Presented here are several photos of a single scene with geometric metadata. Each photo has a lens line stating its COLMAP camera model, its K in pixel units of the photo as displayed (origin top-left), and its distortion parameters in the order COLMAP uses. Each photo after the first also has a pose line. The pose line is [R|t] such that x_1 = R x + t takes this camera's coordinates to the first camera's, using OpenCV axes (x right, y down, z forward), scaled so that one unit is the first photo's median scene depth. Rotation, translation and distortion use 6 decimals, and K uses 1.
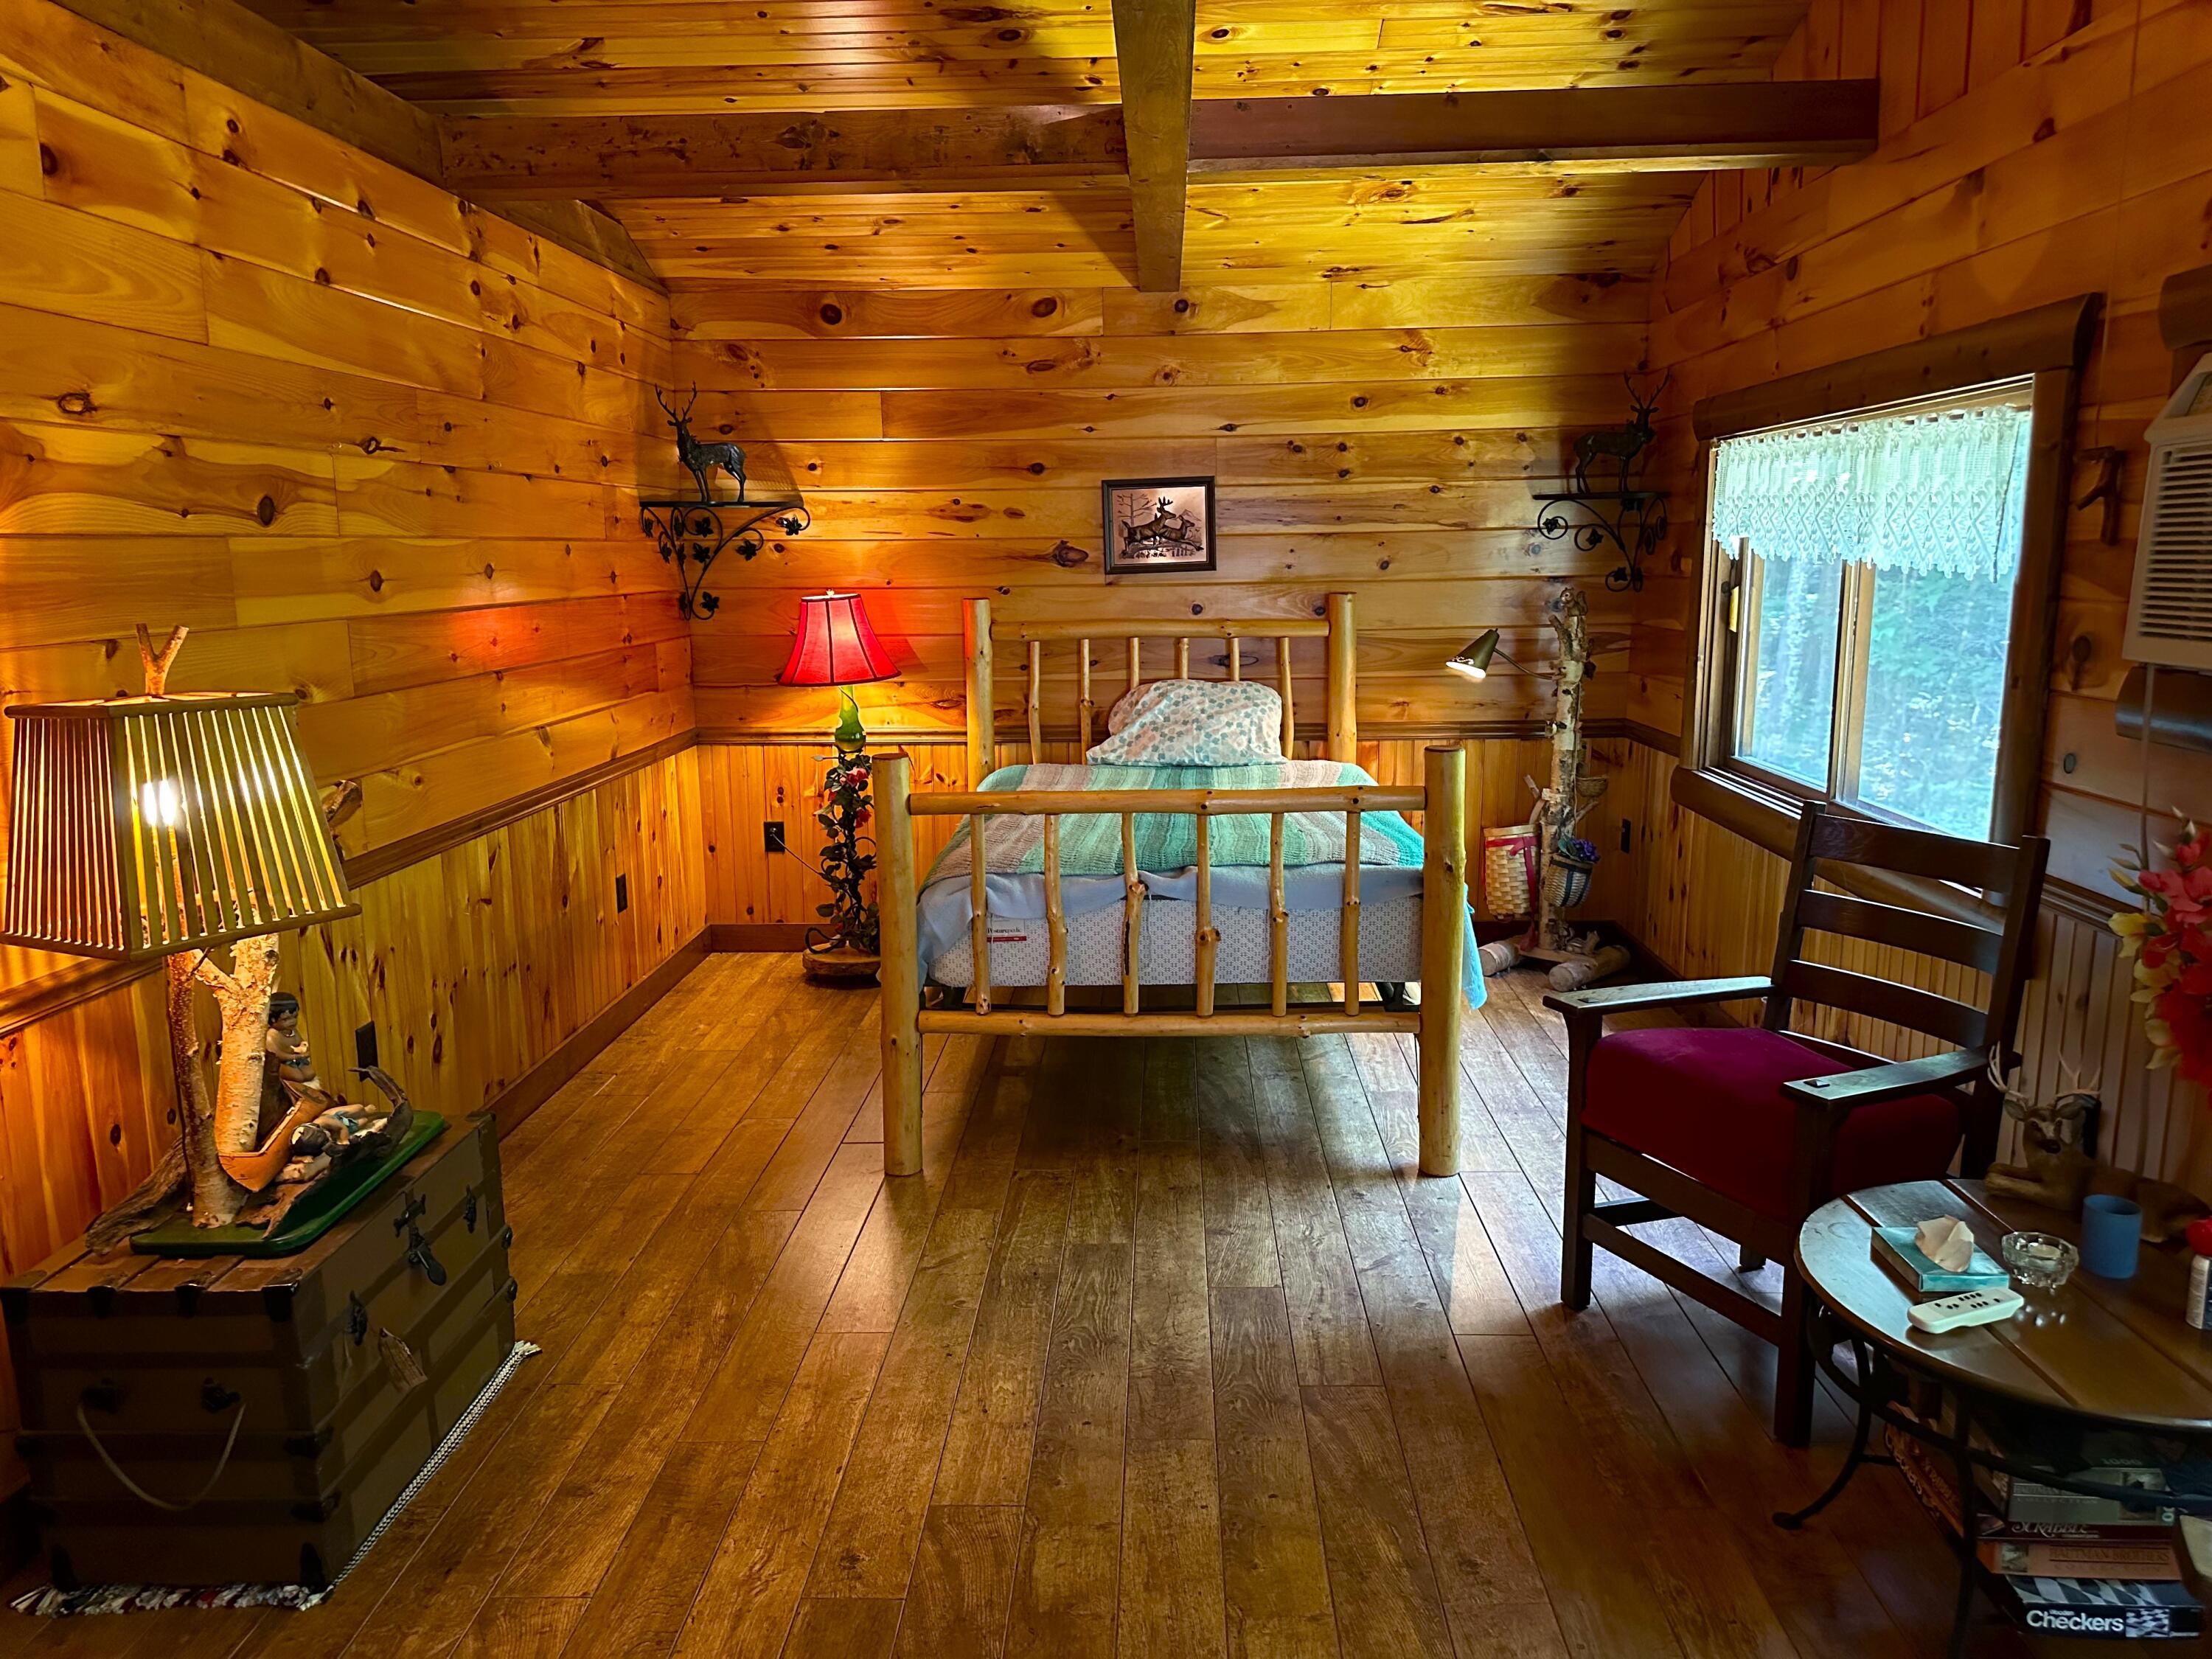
lens RADIAL K [[1572.9, 0, 1104.5], [0, 1572.9, 823.8], [0, 0, 1]] dist [0.055314, -0.055837]
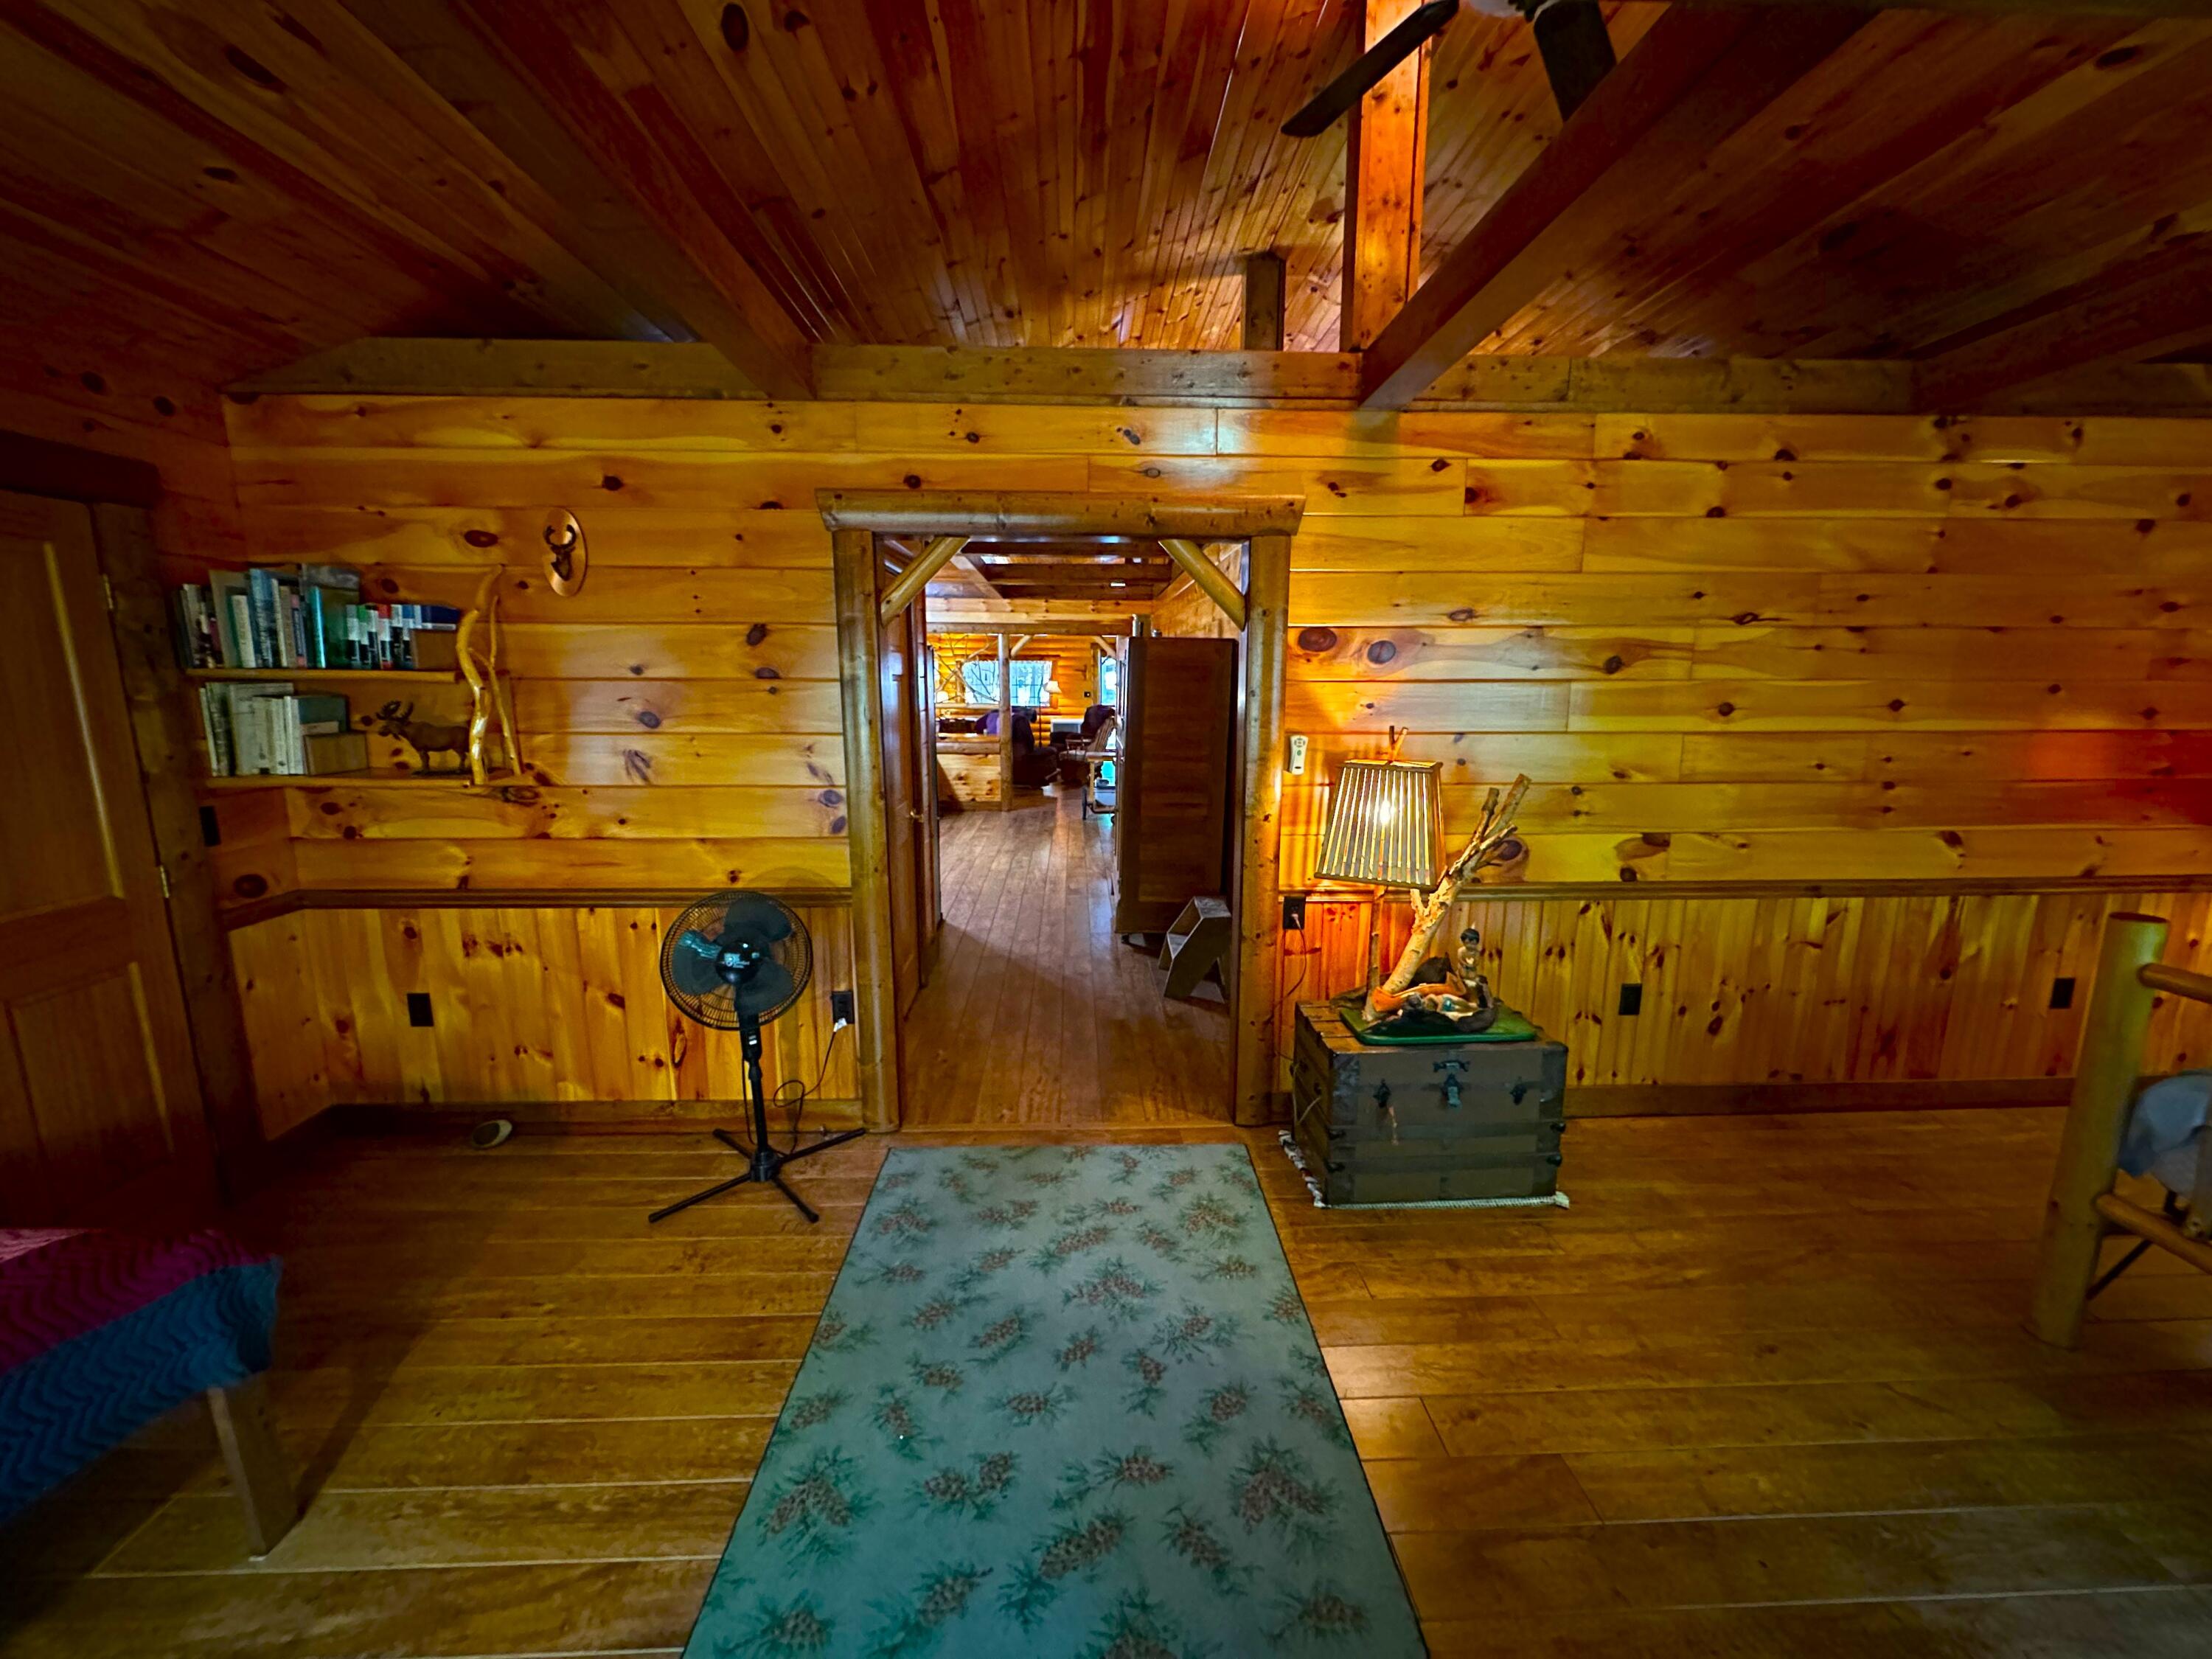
lens RADIAL K [[884.2, 0, 1110.8], [0, 884.2, 828.6], [0, 0, 1]] dist [0.000060, 0.000243]
pose [[0.082408, 0.182537, -0.979739, 0.356655], [-0.173323, 0.970727, 0.166279, -0.086884], [0.981411, 0.156109, 0.111633, 0.377132]]
